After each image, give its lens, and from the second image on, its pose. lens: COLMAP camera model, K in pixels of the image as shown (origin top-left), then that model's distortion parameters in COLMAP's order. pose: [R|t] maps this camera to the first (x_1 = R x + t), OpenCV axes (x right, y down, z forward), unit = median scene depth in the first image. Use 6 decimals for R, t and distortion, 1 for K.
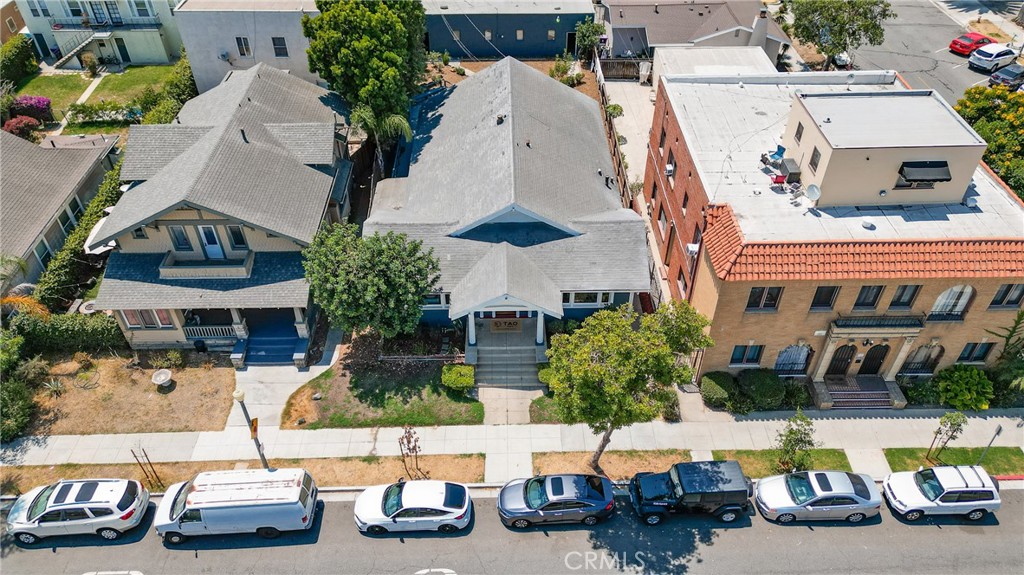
lens RADIAL K [[724.2, 0, 516.7], [0, 724.2, 293.1], [0, 0, 1]] dist [0.072335, -0.068793]
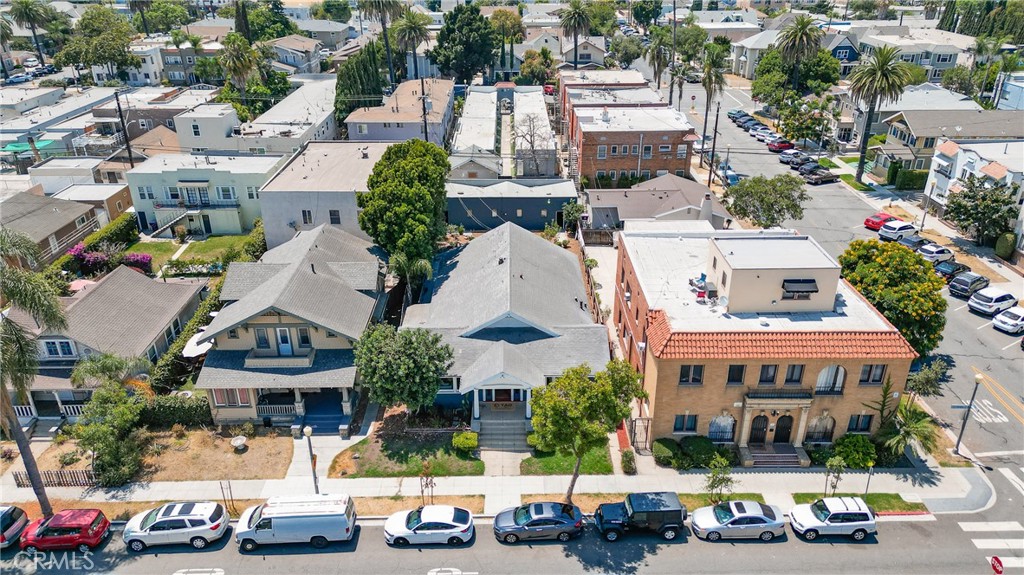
lens RADIAL K [[724.2, 0, 515.3], [0, 724.2, 289.3], [0, 0, 1]] dist [0.072335, -0.068793]
pose [[0.999917, 0.003229, -0.012443, 0.024175], [-0.006415, 0.964147, -0.265290, 0.196207], [0.011140, 0.265348, 0.964088, -0.322632]]
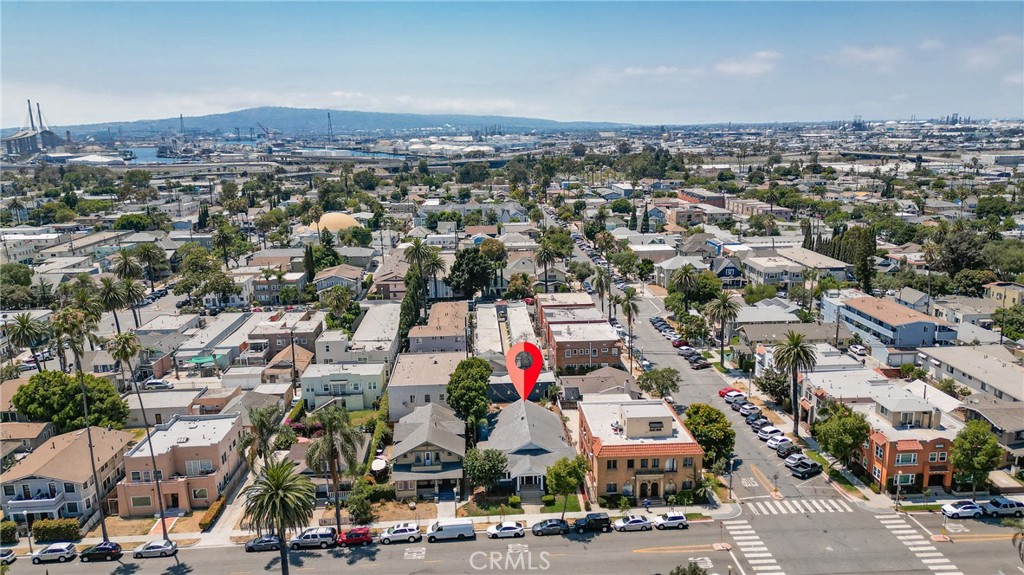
lens RADIAL K [[724.2, 0, 514.6], [0, 724.2, 280.6], [0, 0, 1]] dist [0.072335, -0.068793]
pose [[0.999201, -0.022198, 0.033235, -0.155826], [0.035595, 0.872442, -0.487420, 0.760545], [-0.018176, 0.488213, 0.872535, -1.947629]]
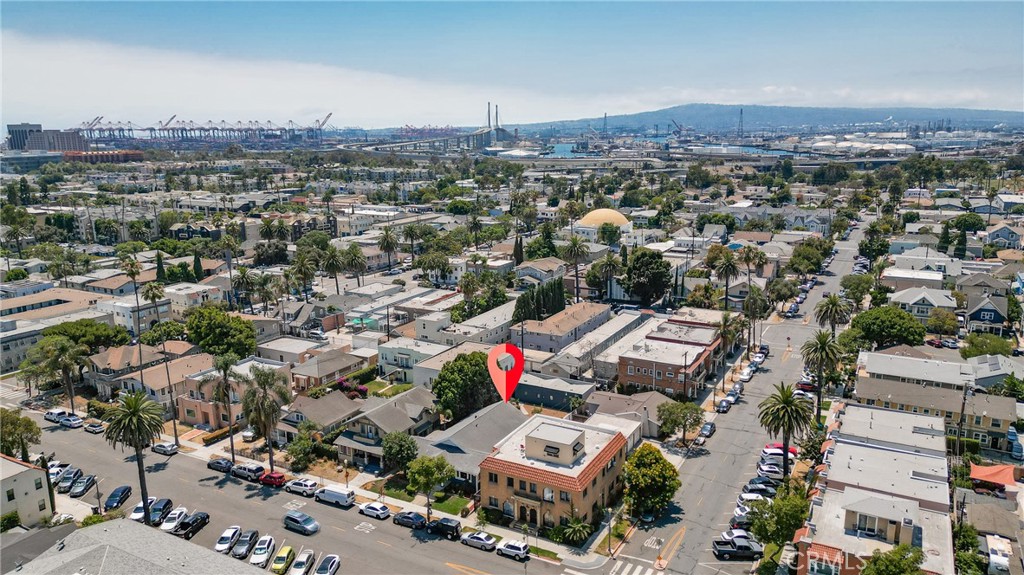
lens RADIAL K [[724.2, 0, 510.8], [0, 724.2, 281.5], [0, 0, 1]] dist [0.072335, -0.068793]
pose [[0.864841, 0.094683, -0.493037, 1.666807], [-0.322617, 0.857261, -0.401276, 0.458570], [0.384668, 0.506102, 0.771940, -1.598065]]
